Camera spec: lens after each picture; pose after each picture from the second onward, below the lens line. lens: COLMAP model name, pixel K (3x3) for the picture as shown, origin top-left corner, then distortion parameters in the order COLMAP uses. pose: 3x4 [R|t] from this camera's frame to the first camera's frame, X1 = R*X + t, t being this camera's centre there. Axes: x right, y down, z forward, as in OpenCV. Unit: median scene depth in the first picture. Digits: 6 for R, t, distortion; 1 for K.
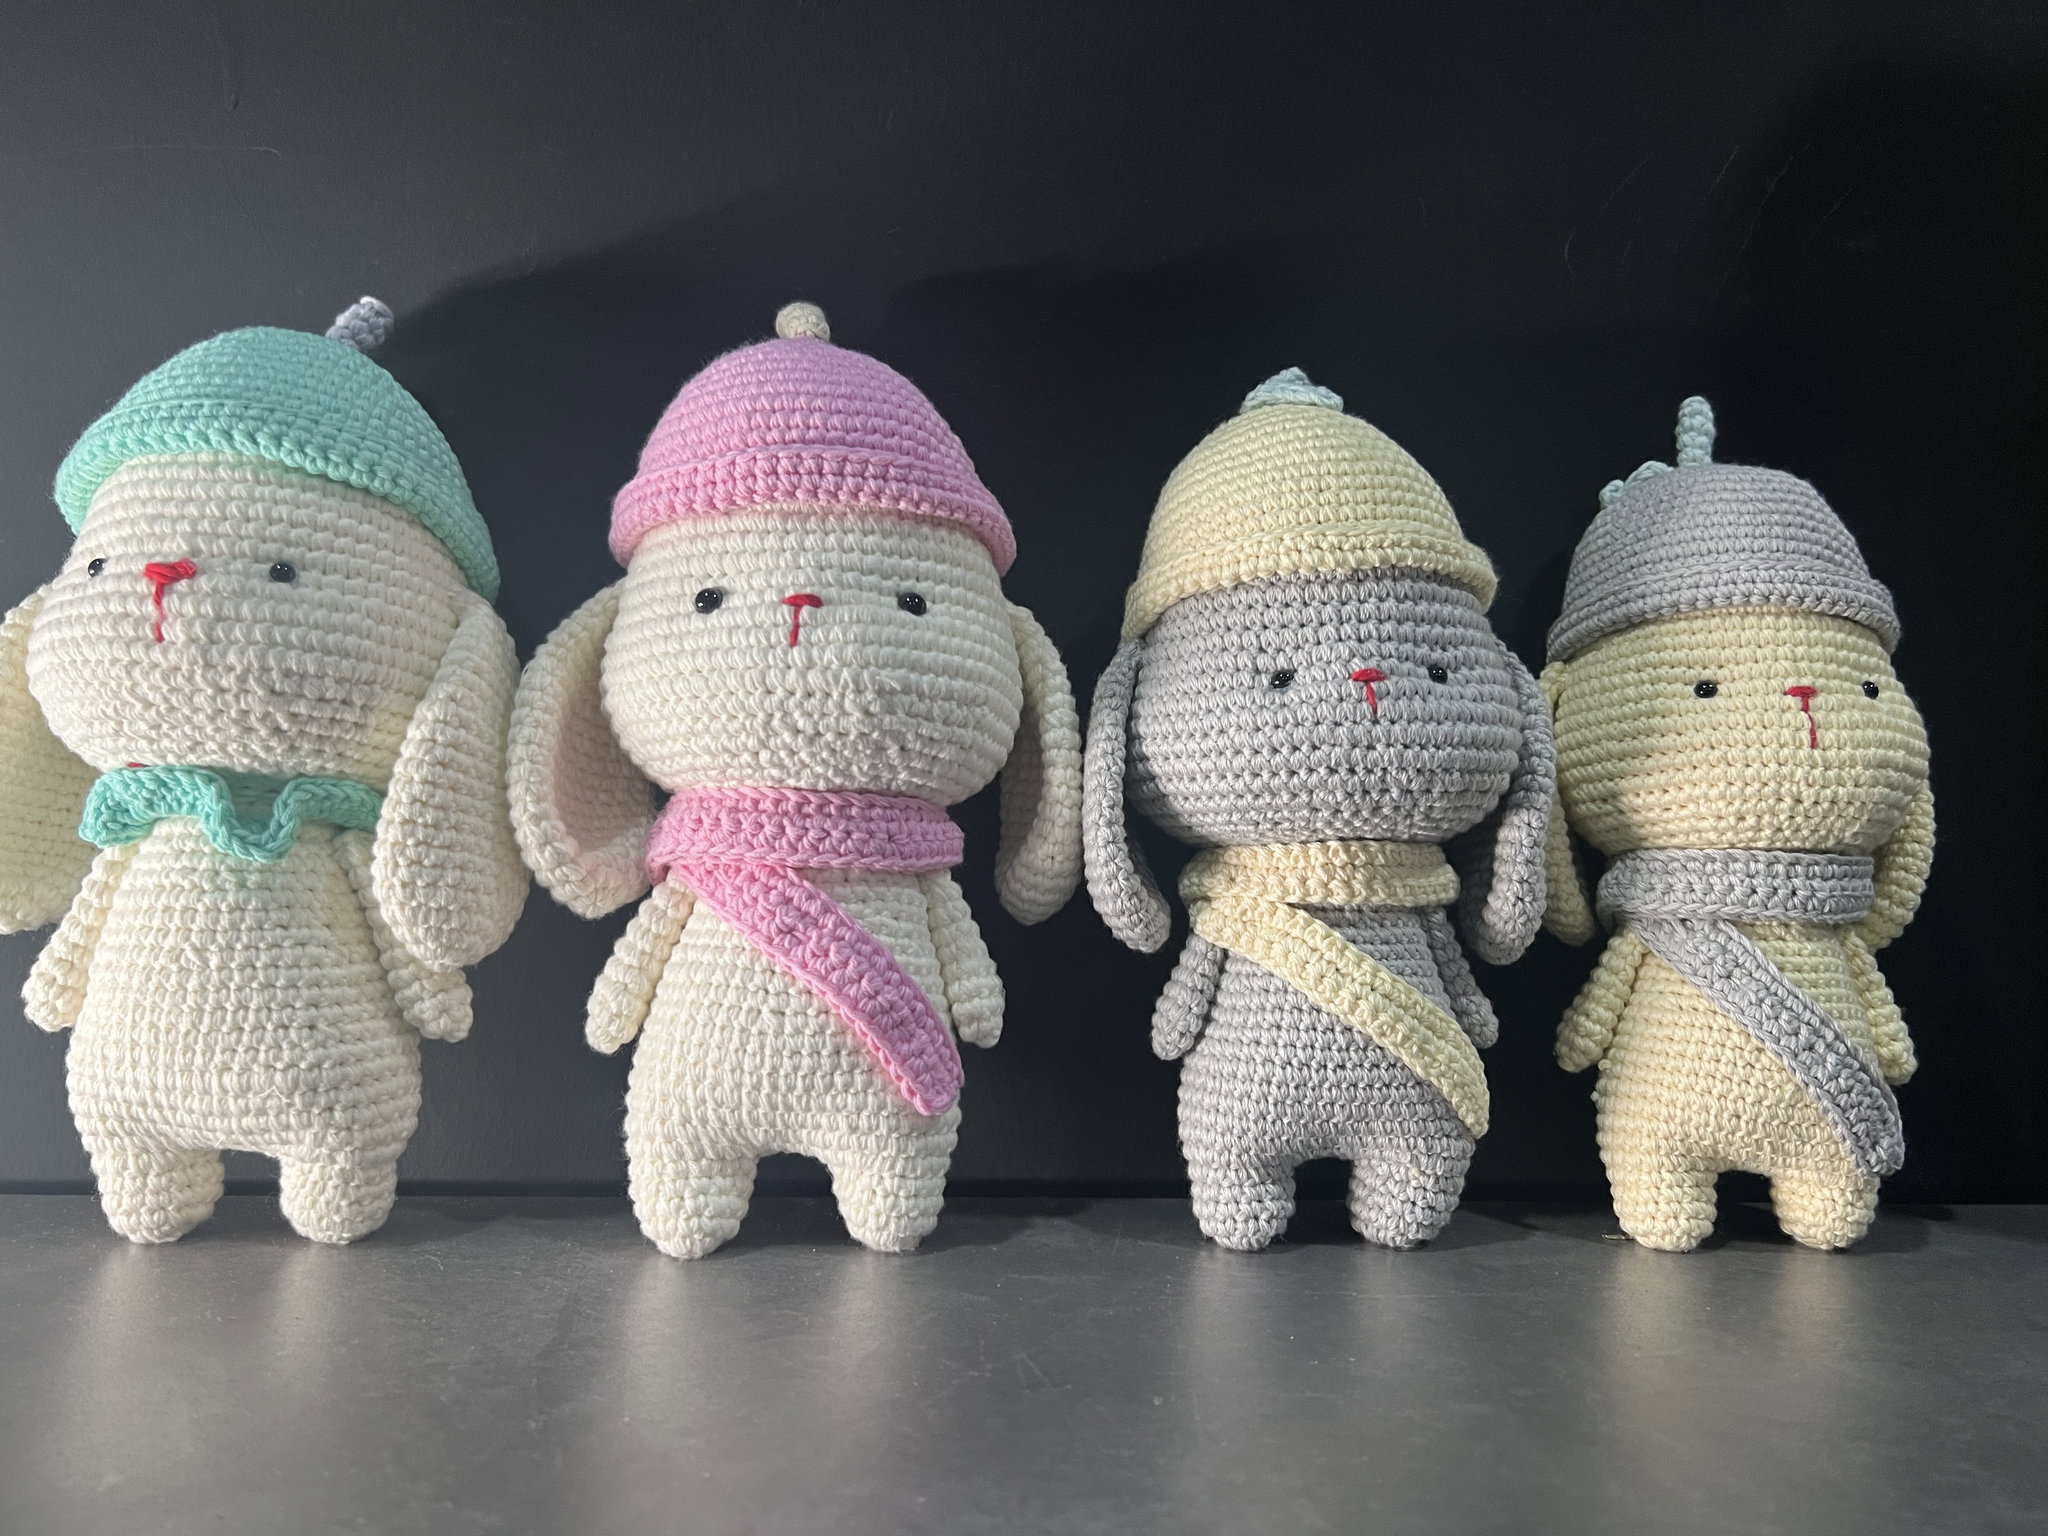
lens RADIAL K [[1530.5, 0, 1028.9], [0, 1530.5, 798.6], [0, 0, 1]] dist [0.062526, -0.086629]
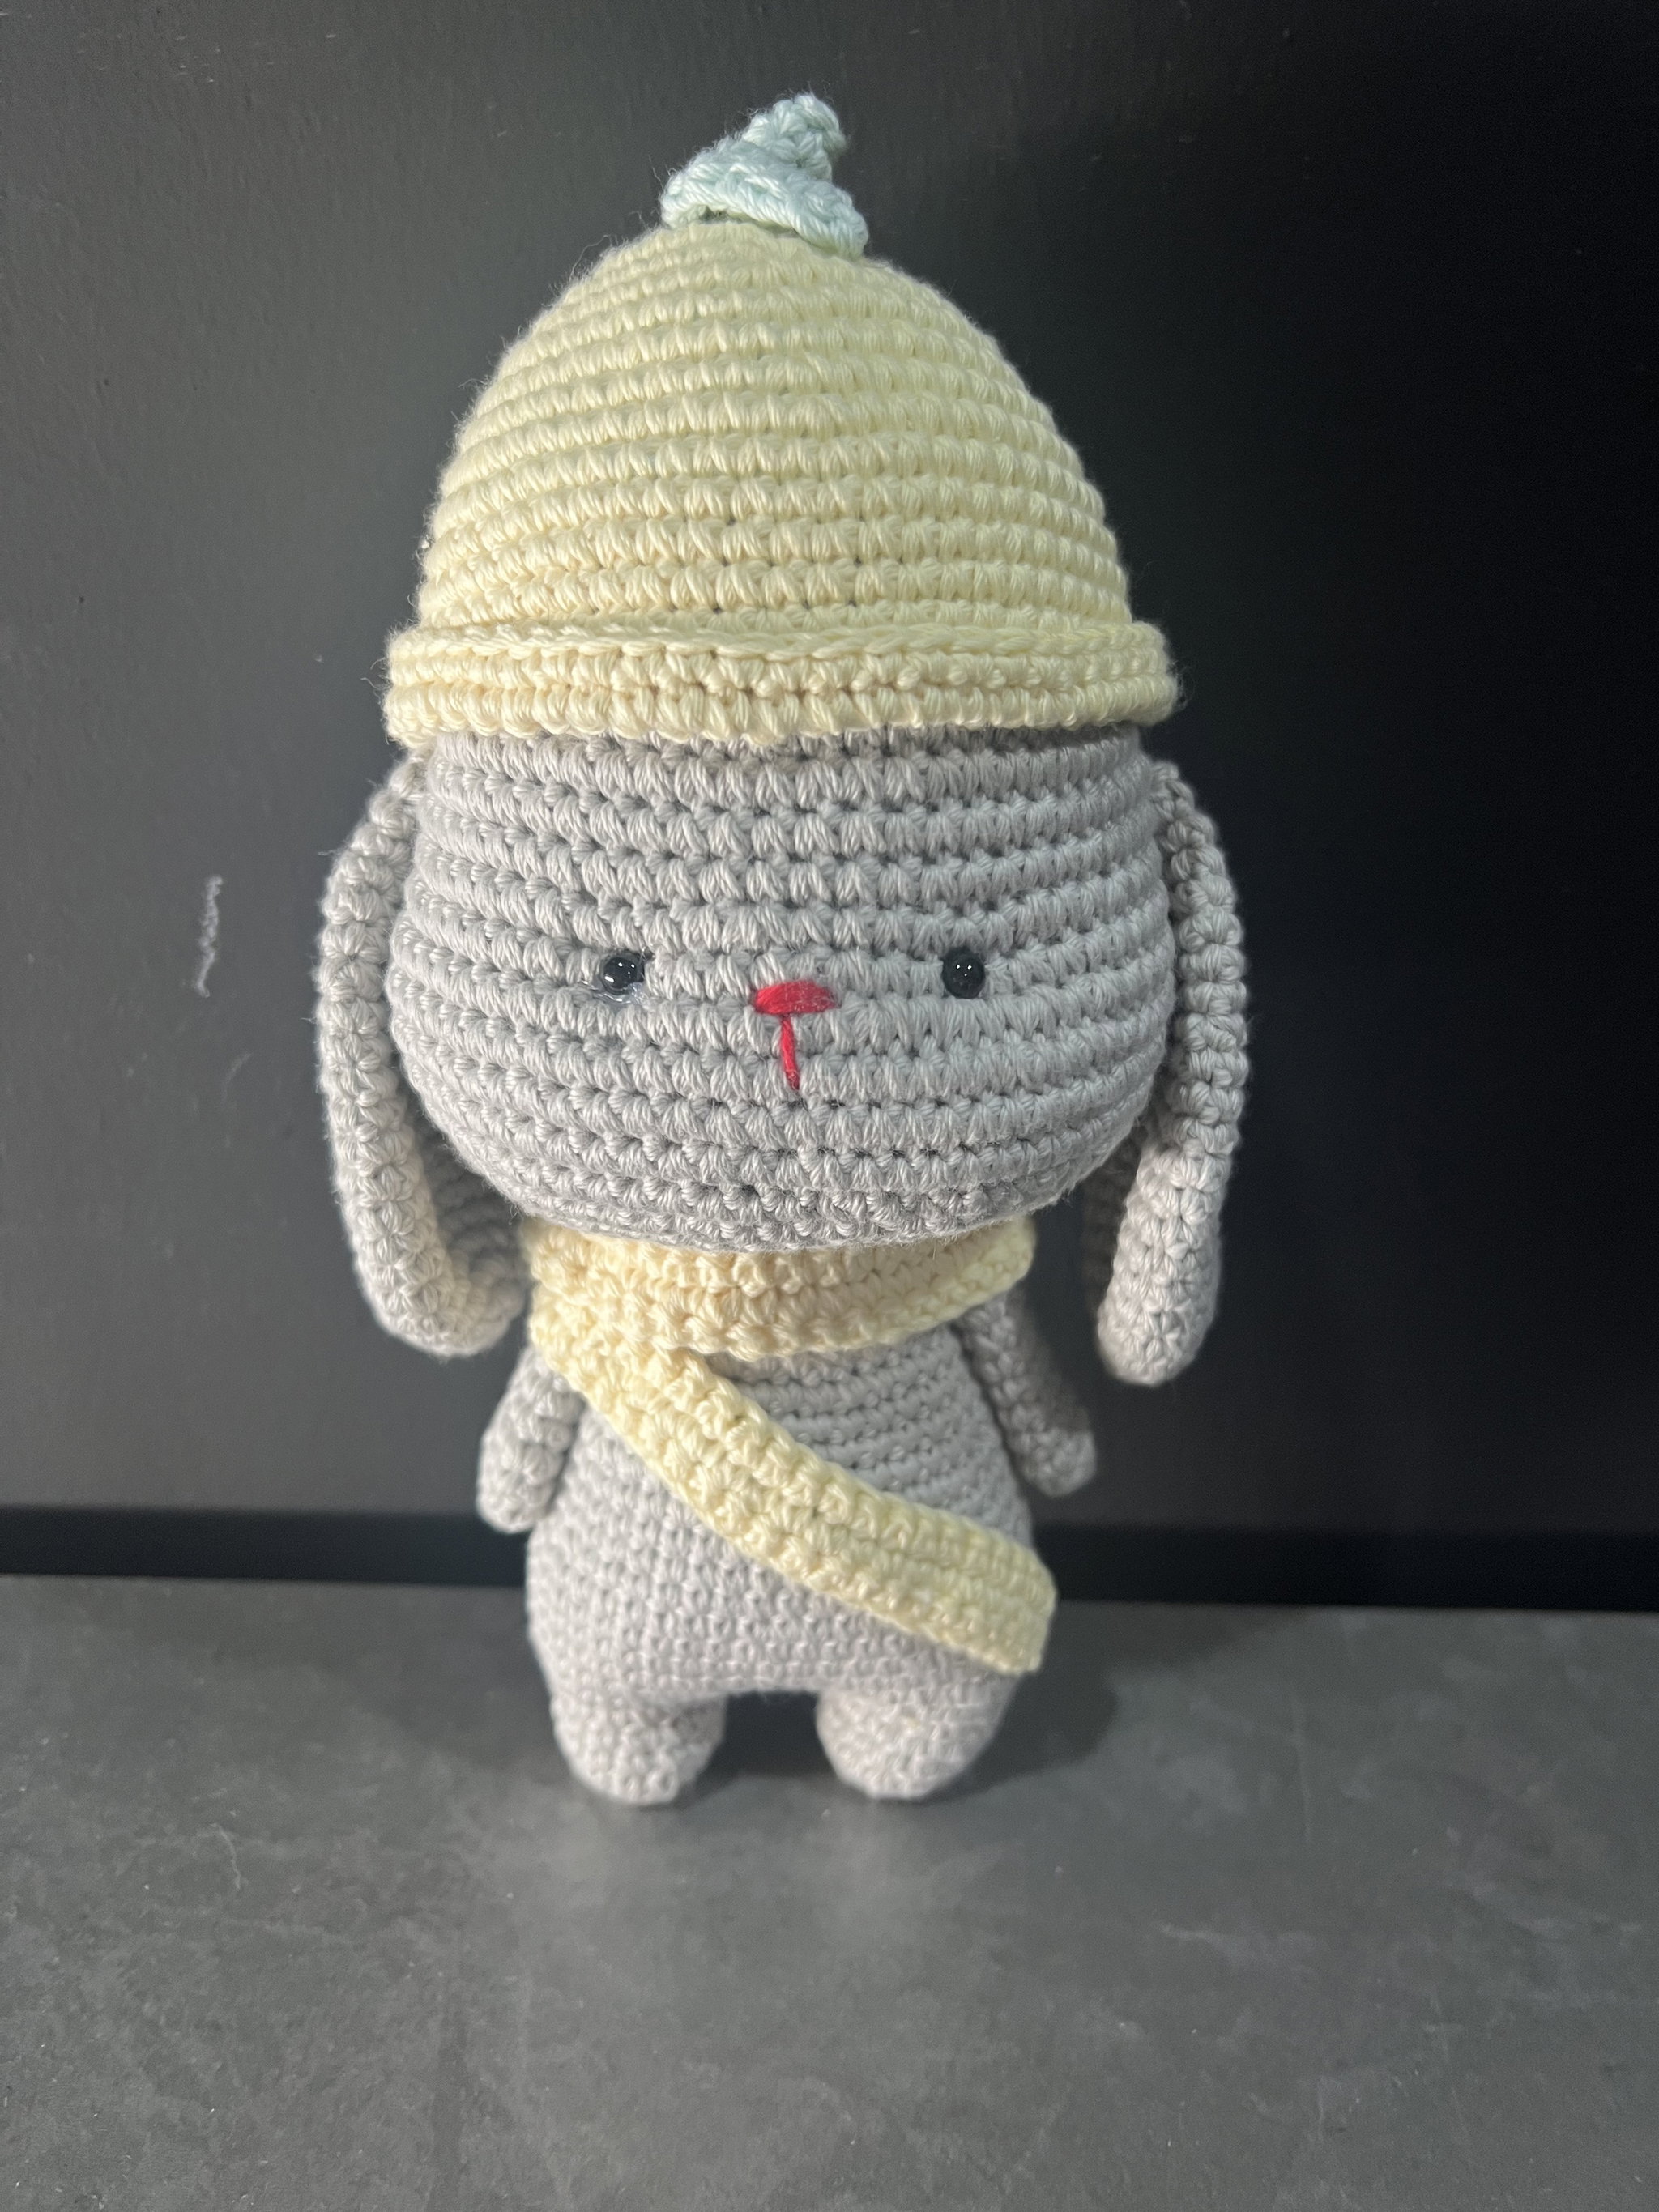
lens RADIAL K [[1653.2, 0, 829.5], [0, 1653.2, 1106.0], [0, 0, 1]] dist [0.062526, -0.086629]
pose [[0.997234, 0.056987, -0.047722, 0.253807], [-0.034622, 0.924250, 0.380214, -0.232339], [0.065774, -0.377510, 0.923667, 0.533511]]
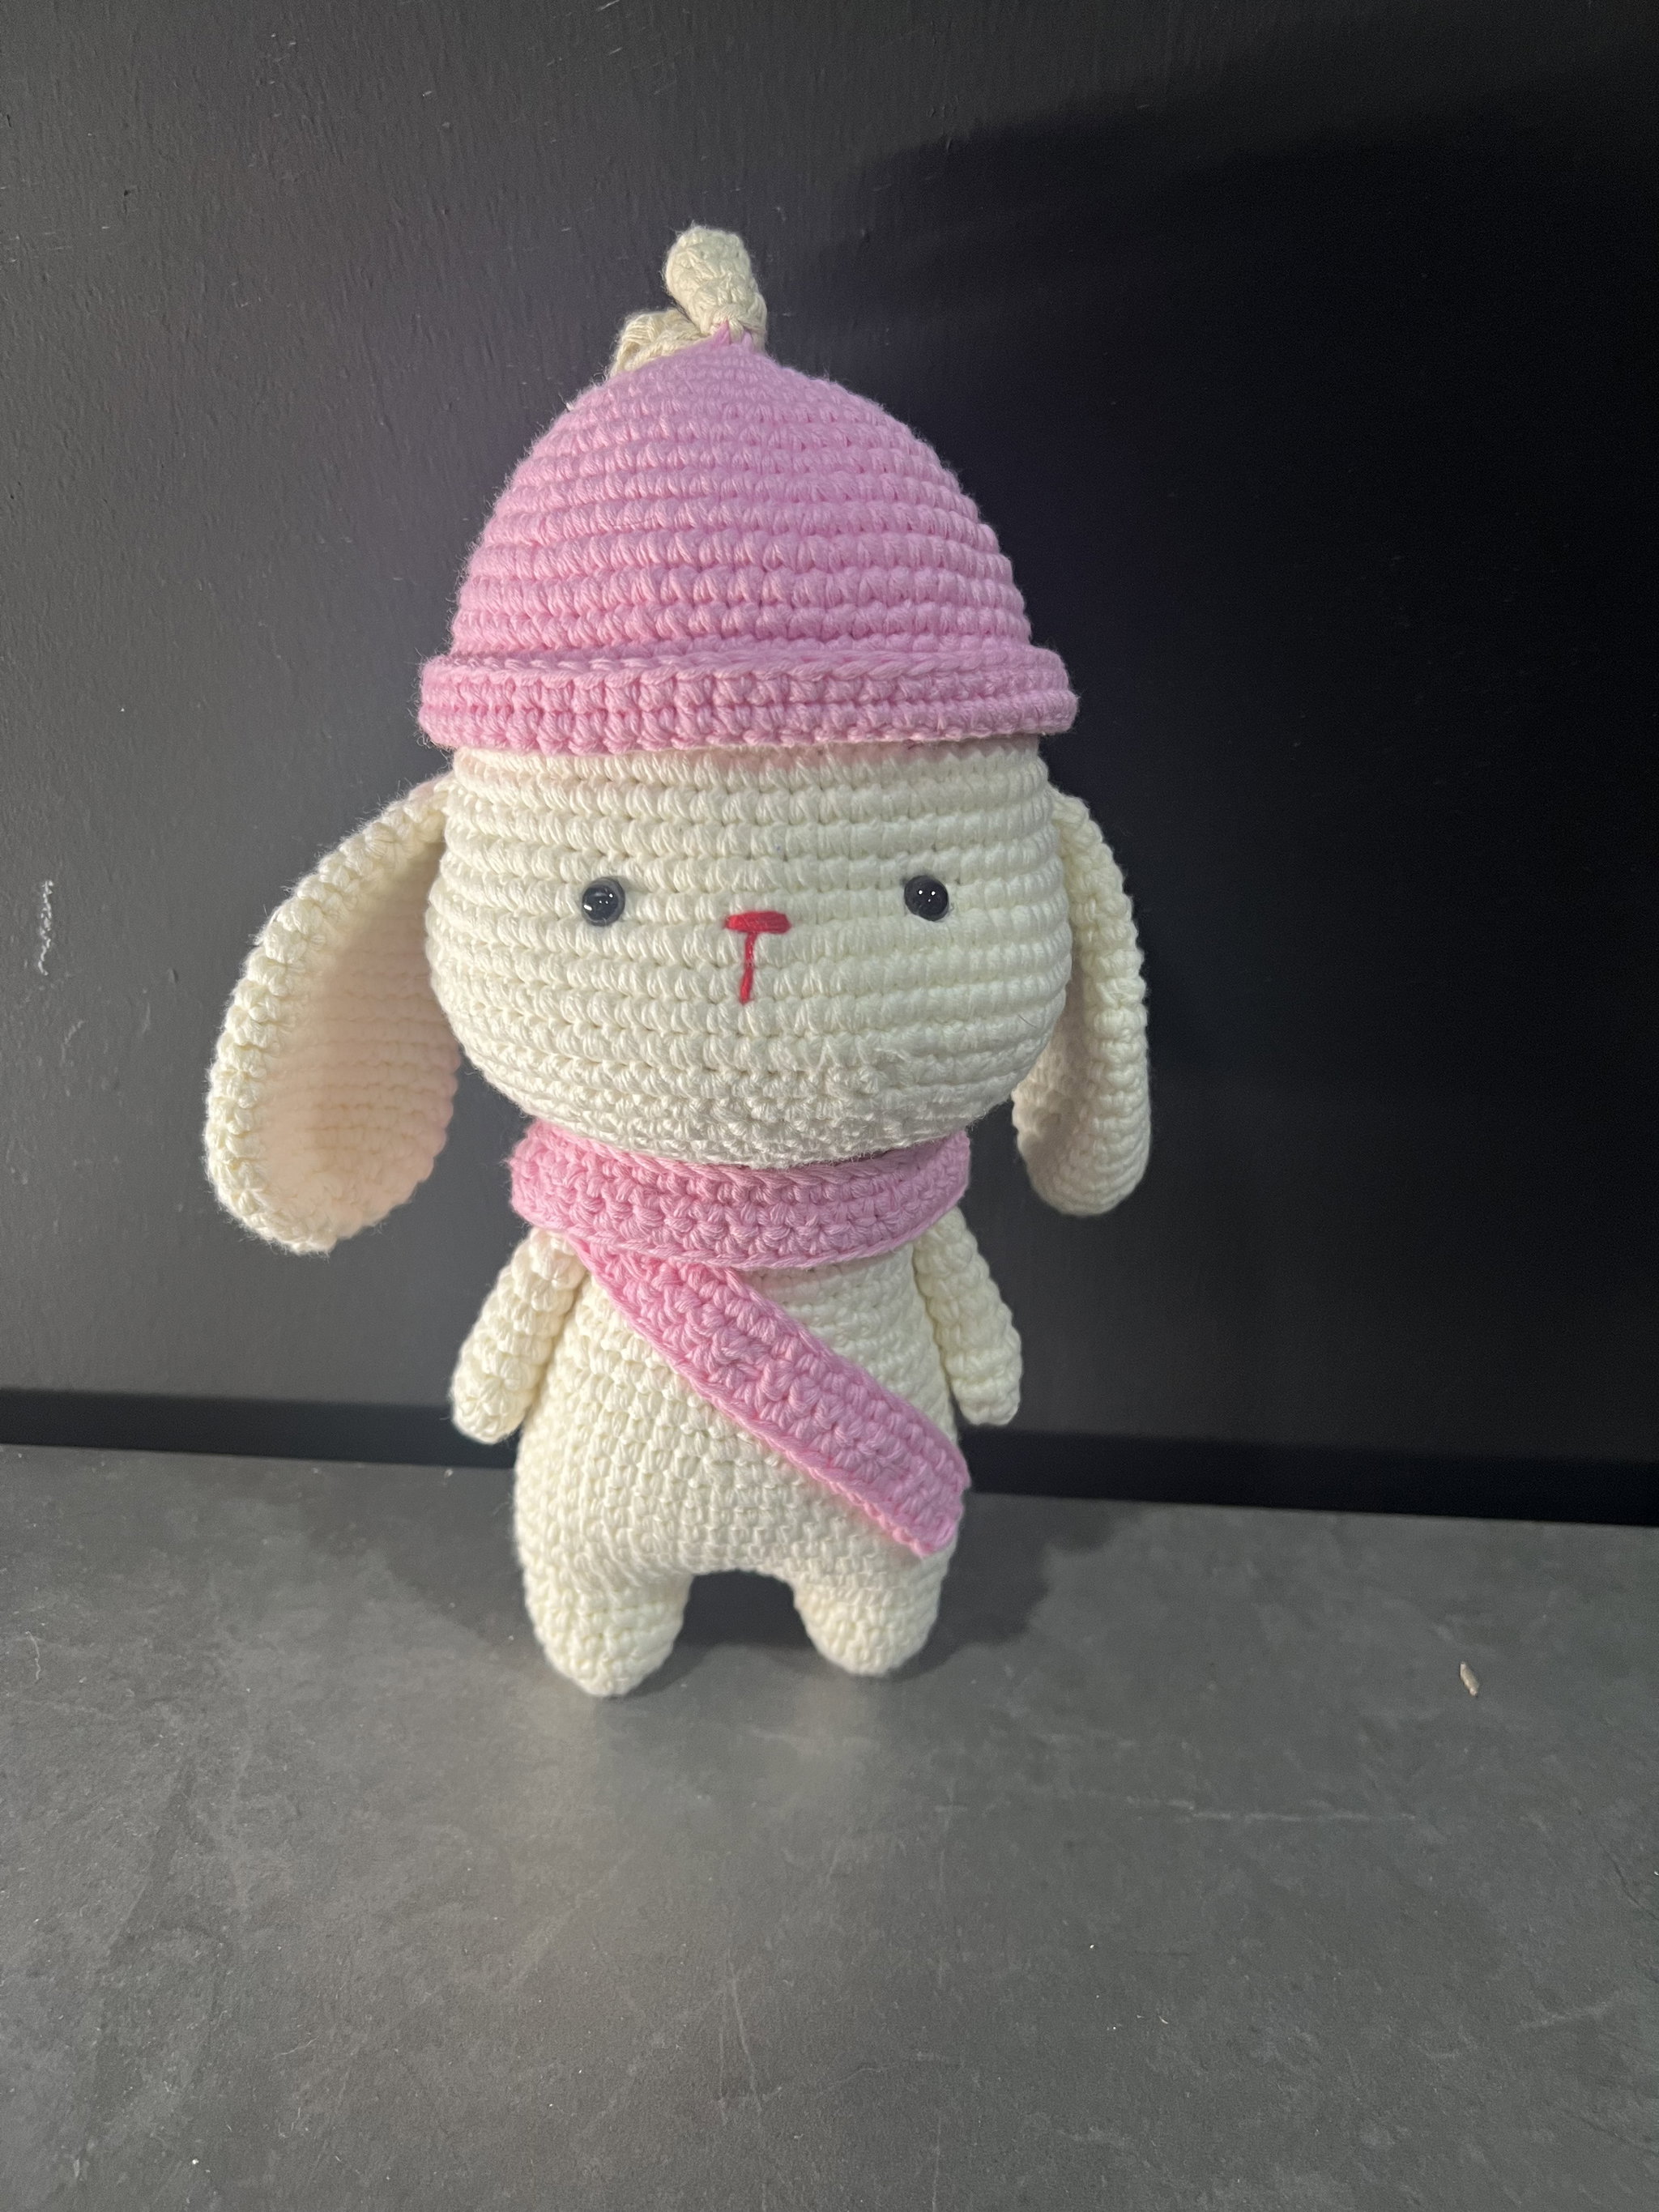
lens RADIAL K [[1653.2, 0, 829.5], [0, 1653.2, 1106.0], [0, 0, 1]] dist [0.062526, -0.086629]
pose [[0.999817, 0.016140, -0.010260, -0.108120], [-0.010883, 0.921293, 0.388716, -0.309475], [0.015727, -0.388534, 0.921300, 0.354885]]
